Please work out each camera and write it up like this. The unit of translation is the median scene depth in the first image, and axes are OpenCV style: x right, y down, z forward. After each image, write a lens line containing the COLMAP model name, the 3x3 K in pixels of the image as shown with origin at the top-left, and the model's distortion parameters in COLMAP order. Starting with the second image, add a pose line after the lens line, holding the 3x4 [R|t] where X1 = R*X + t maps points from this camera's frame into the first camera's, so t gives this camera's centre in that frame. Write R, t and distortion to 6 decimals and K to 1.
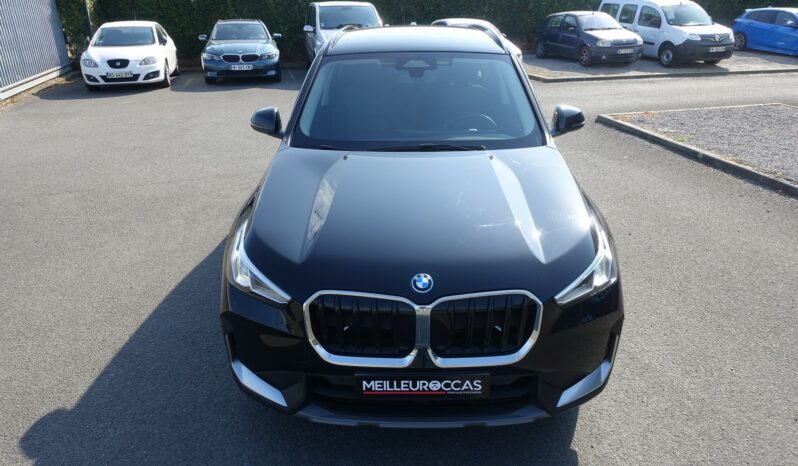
lens RADIAL K [[548.6, 0, 399.0], [0, 548.6, 233.0], [0, 0, 1]] dist [0.002454, -0.003202]
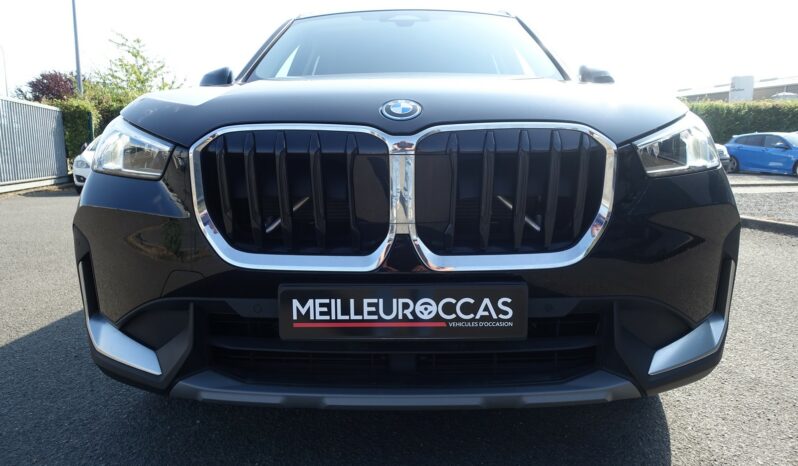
lens RADIAL K [[548.6, 0, 399.0], [0, 548.6, 233.0], [0, 0, 1]] dist [0.002454, -0.003202]
pose [[0.999996, 0.002657, -0.000673, 0.038829], [-0.002741, 0.967256, -0.253789, 0.340679], [-0.000024, 0.253790, 0.967259, 0.458144]]
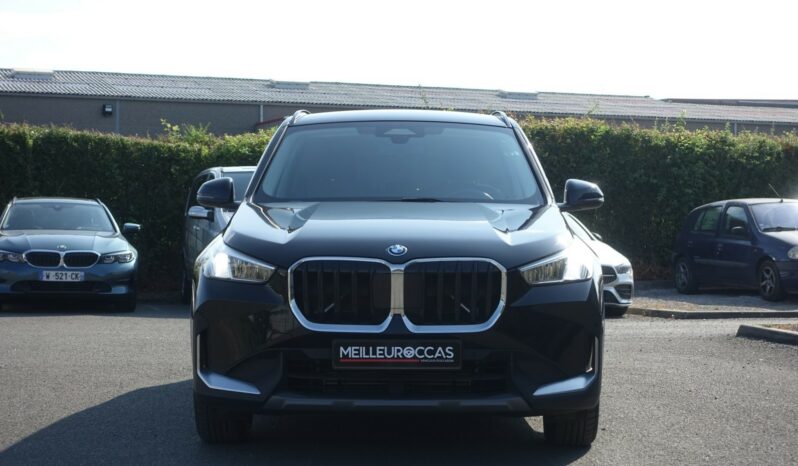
lens RADIAL K [[1510.1, 0, 399.0], [0, 1510.1, 233.0], [0, 0, 1]] dist [0.001723, -0.009157]
pose [[0.999841, 0.014451, 0.010491, 0.012899], [-0.009262, 0.921953, -0.387191, 1.176072], [-0.015268, 0.387032, 0.921940, -1.731244]]
